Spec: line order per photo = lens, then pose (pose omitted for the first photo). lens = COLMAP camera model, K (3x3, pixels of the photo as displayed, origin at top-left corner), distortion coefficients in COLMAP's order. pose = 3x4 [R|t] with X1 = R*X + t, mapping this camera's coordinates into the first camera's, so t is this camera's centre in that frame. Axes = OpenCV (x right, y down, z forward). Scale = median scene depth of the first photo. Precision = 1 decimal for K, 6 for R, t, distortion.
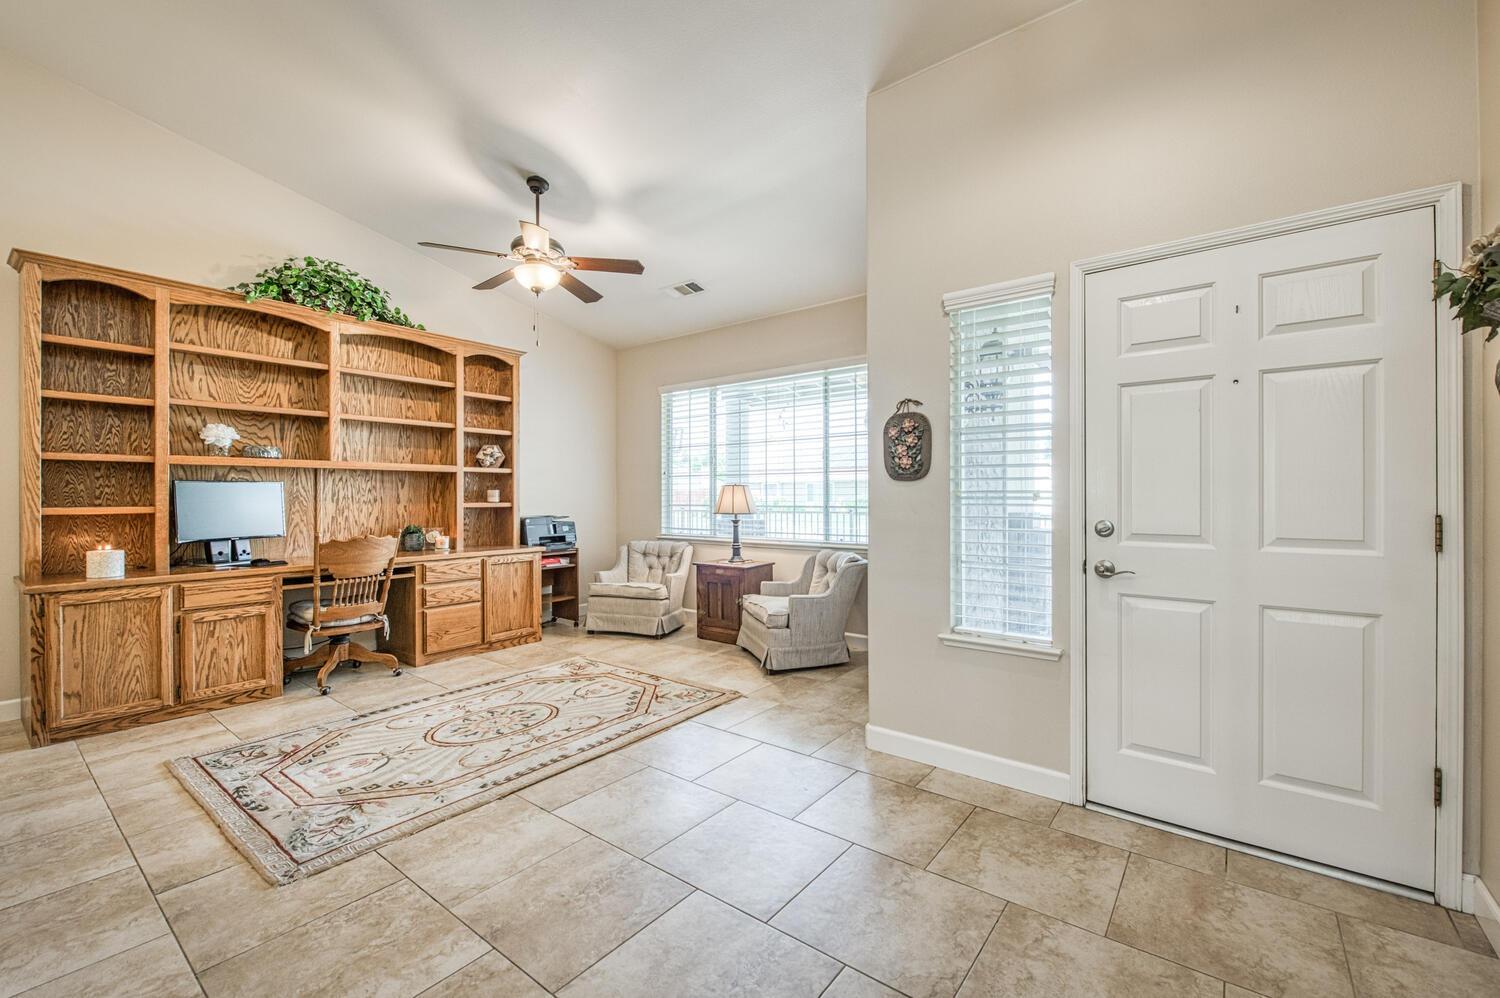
lens RADIAL K [[605.2, 0, 761.1], [0, 605.2, 498.9], [0, 0, 1]] dist [-0.002931, -0.004590]
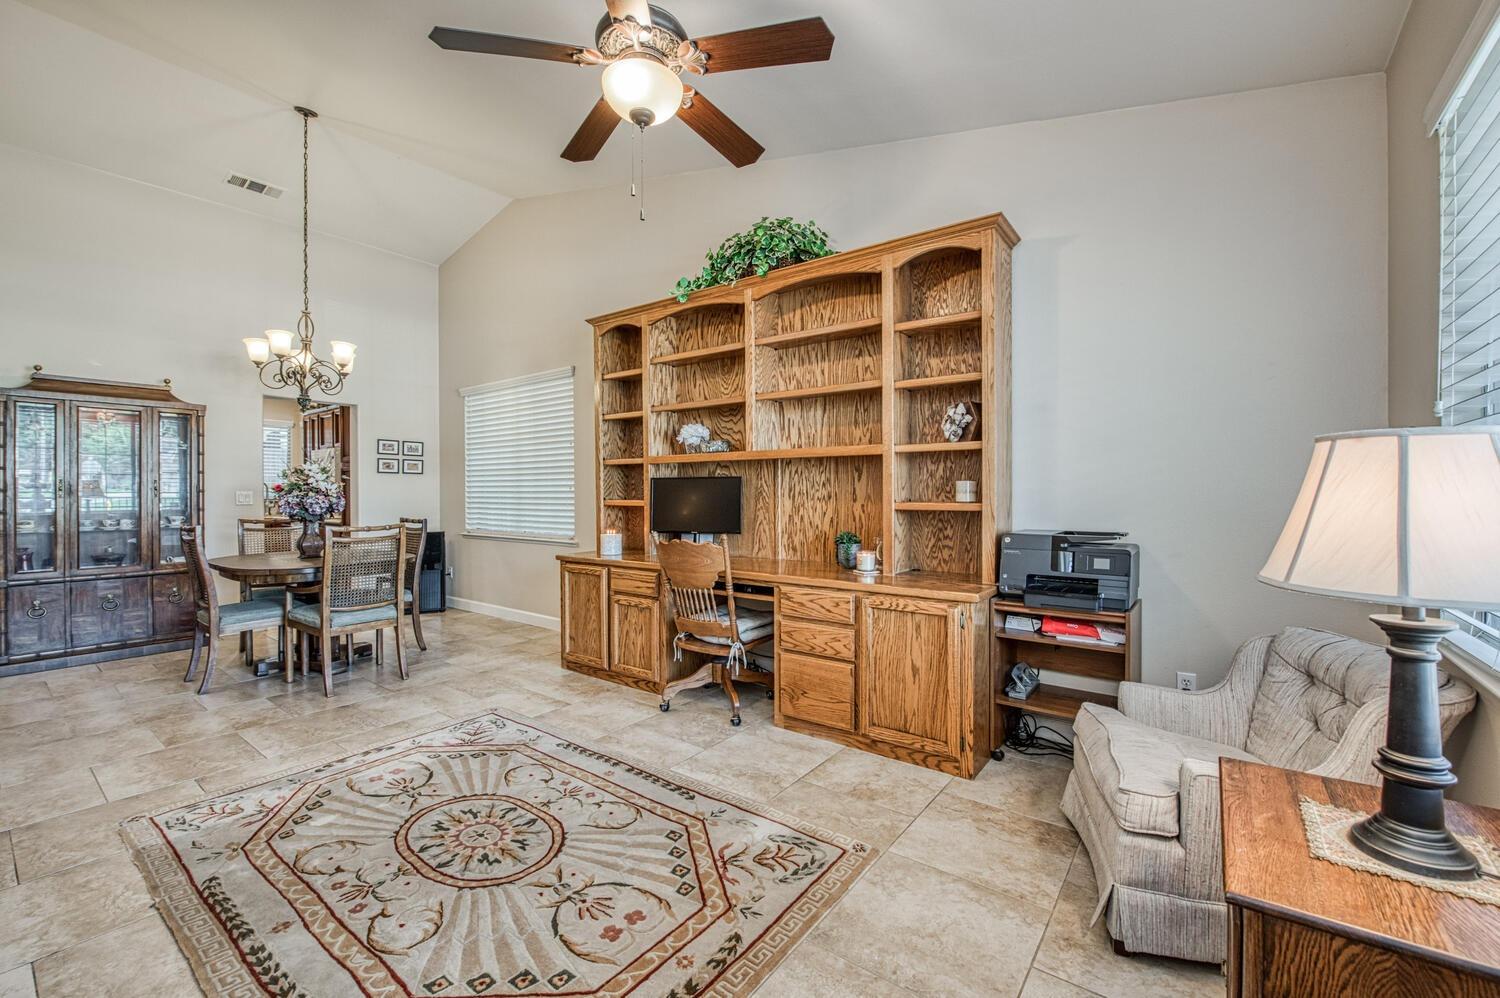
lens RADIAL K [[622.0, 0, 763.6], [0, 622.0, 496.1], [0, 0, 1]] dist [-0.004055, -0.003120]
pose [[0.002554, 0.005624, -0.999981, 0.201547], [-0.005005, 0.999972, 0.005611, -0.003521], [0.999984, 0.004991, 0.002582, 1.125540]]
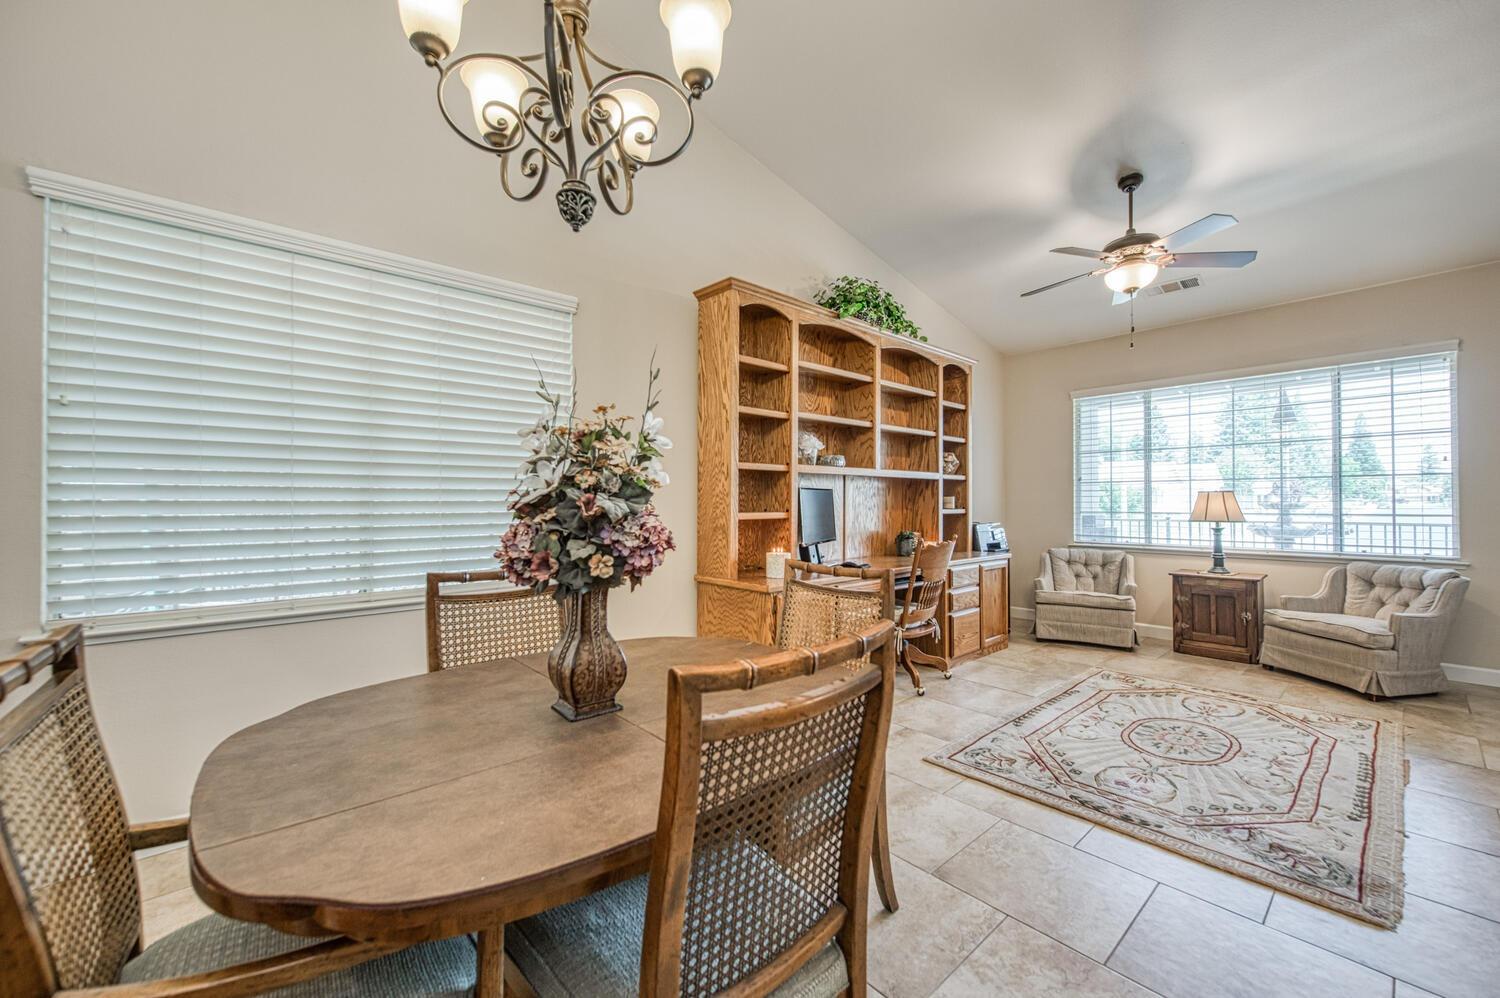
lens RADIAL K [[582.0, 0, 758.1], [0, 582.0, 500.1], [0, 0, 1]] dist [-0.001435, -0.000476]
pose [[0.980719, -0.000991, -0.195419, -0.788404], [-0.000867, 0.999955, -0.009425, 0.000498], [0.195419, 0.009413, 0.980675, -0.031336]]
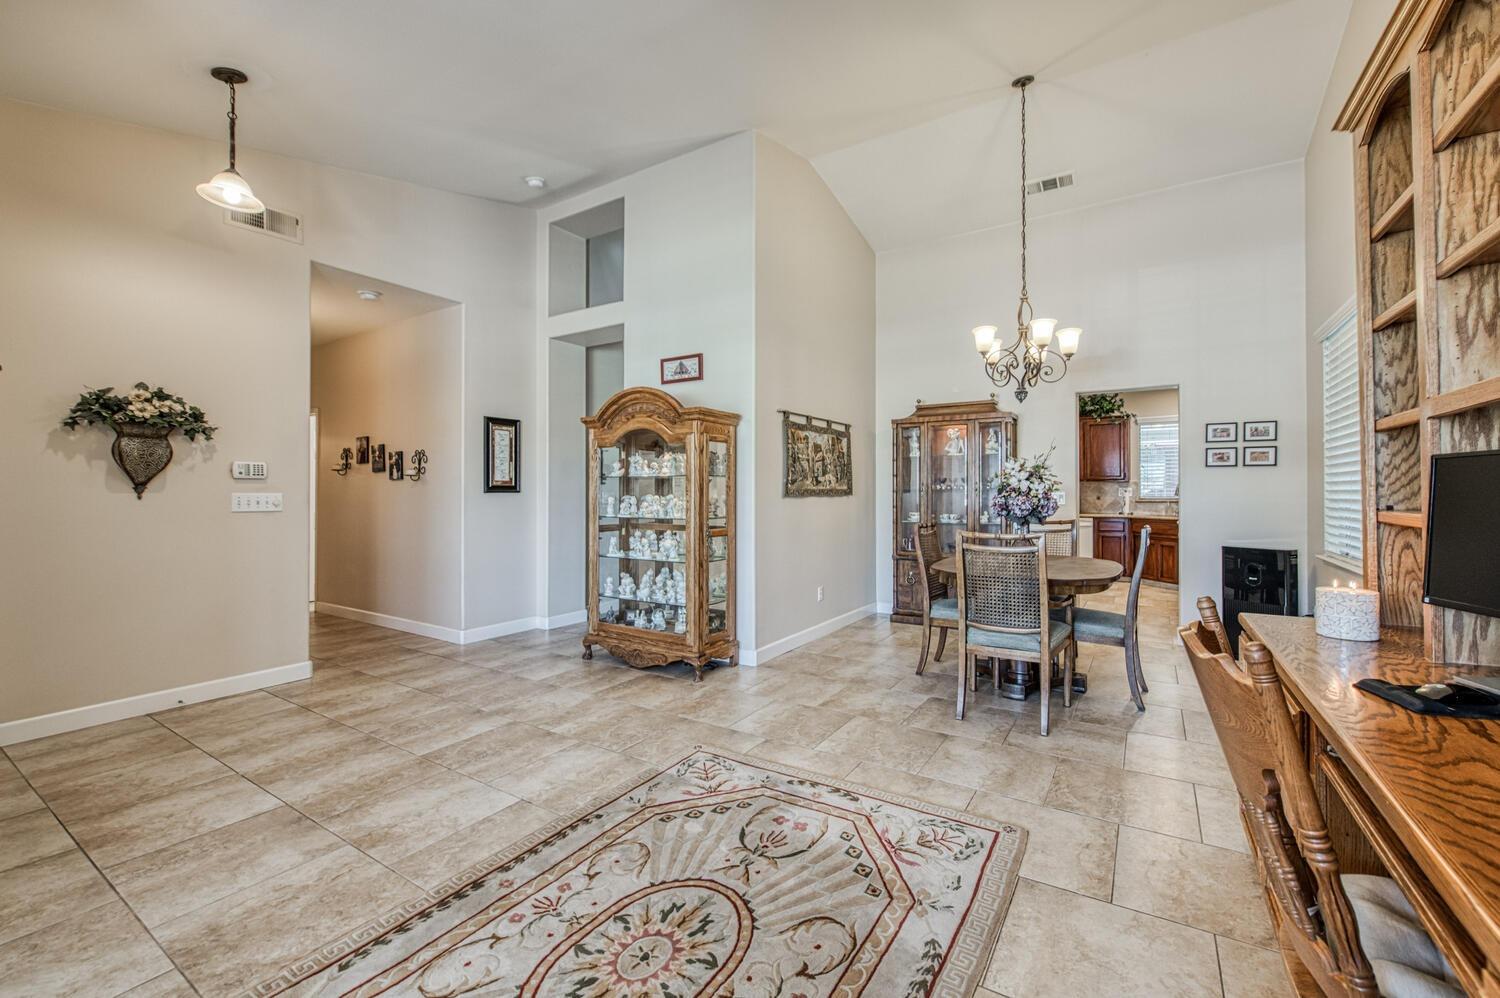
lens RADIAL K [[605.2, 0, 769.5], [0, 605.2, 491.3], [0, 0, 1]] dist [-0.002931, -0.004590]
pose [[-0.996971, 0.005554, -0.077580, -0.435947], [0.005342, 0.999981, 0.002937, -0.010470], [0.077595, 0.002514, -0.996982, 1.293439]]
